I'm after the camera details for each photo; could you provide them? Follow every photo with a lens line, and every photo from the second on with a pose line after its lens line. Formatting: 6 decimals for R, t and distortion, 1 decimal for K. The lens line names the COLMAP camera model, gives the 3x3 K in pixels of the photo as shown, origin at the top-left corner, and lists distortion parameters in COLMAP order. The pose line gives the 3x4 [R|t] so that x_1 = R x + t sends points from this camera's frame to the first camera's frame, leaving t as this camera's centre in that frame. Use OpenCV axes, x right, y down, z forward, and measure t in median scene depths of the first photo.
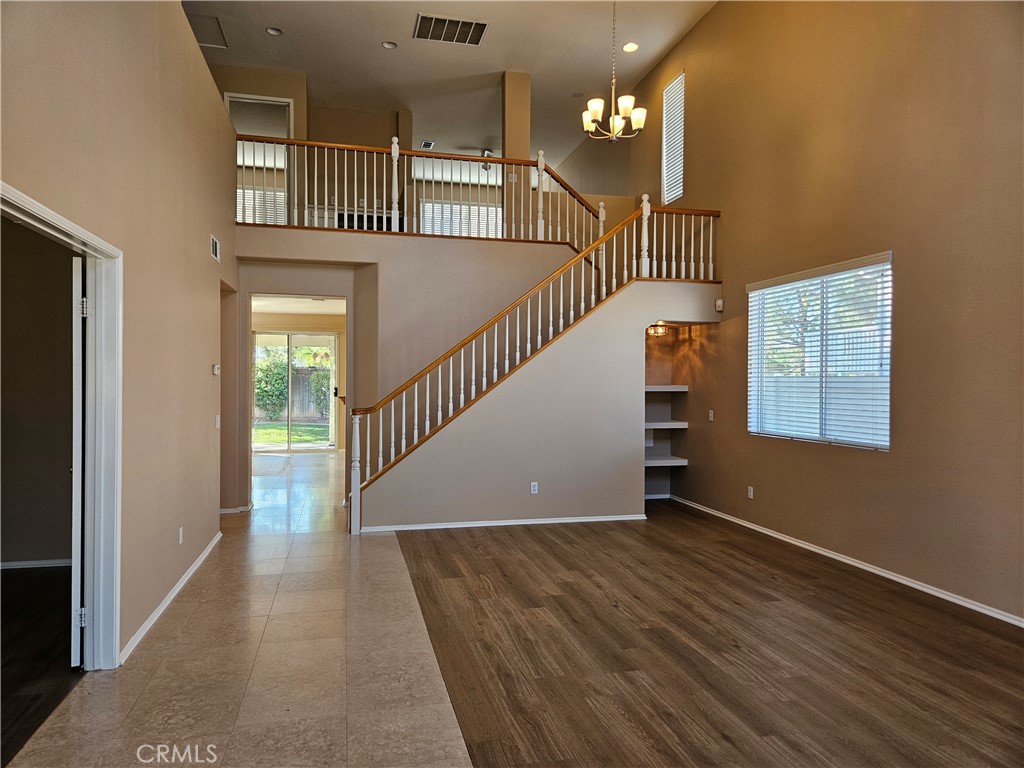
lens RADIAL K [[683.7, 0, 513.2], [0, 683.7, 382.2], [0, 0, 1]] dist [0.052136, -0.036496]
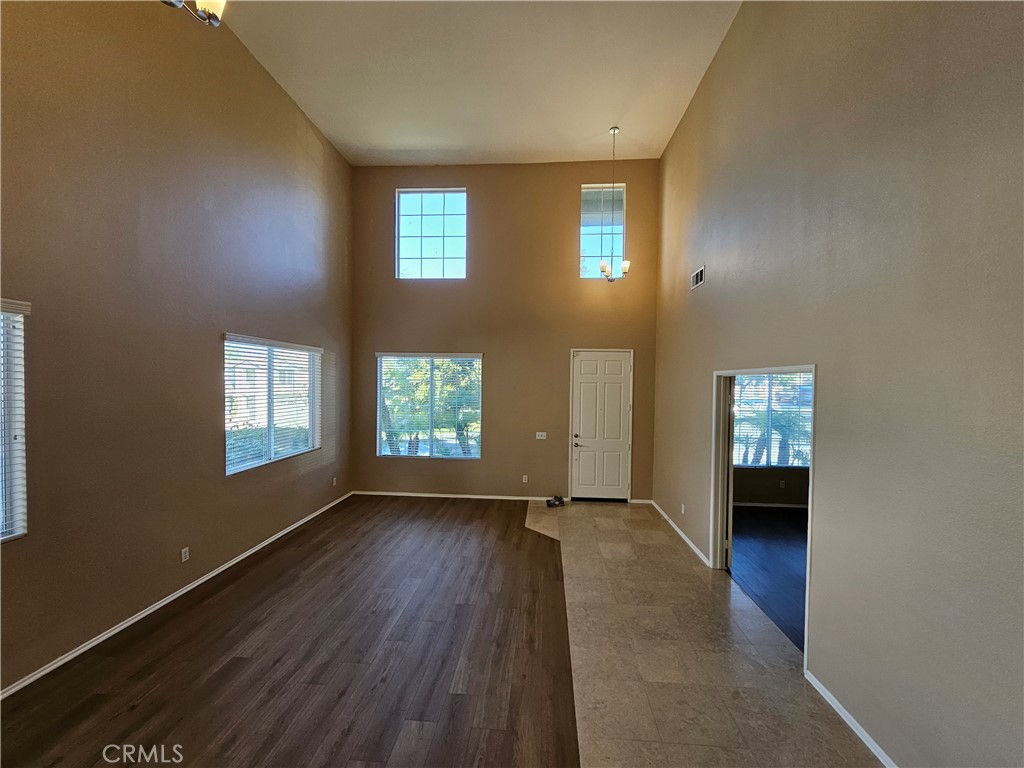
lens RADIAL K [[404.6, 0, 512.8], [0, 404.6, 391.7], [0, 0, 1]] dist [-0.000564, 0.002953]
pose [[-0.947493, -0.020834, 0.319096, -0.233203], [-0.013128, 0.999568, 0.026282, -0.128324], [-0.319506, 0.020713, -0.947358, 1.639134]]
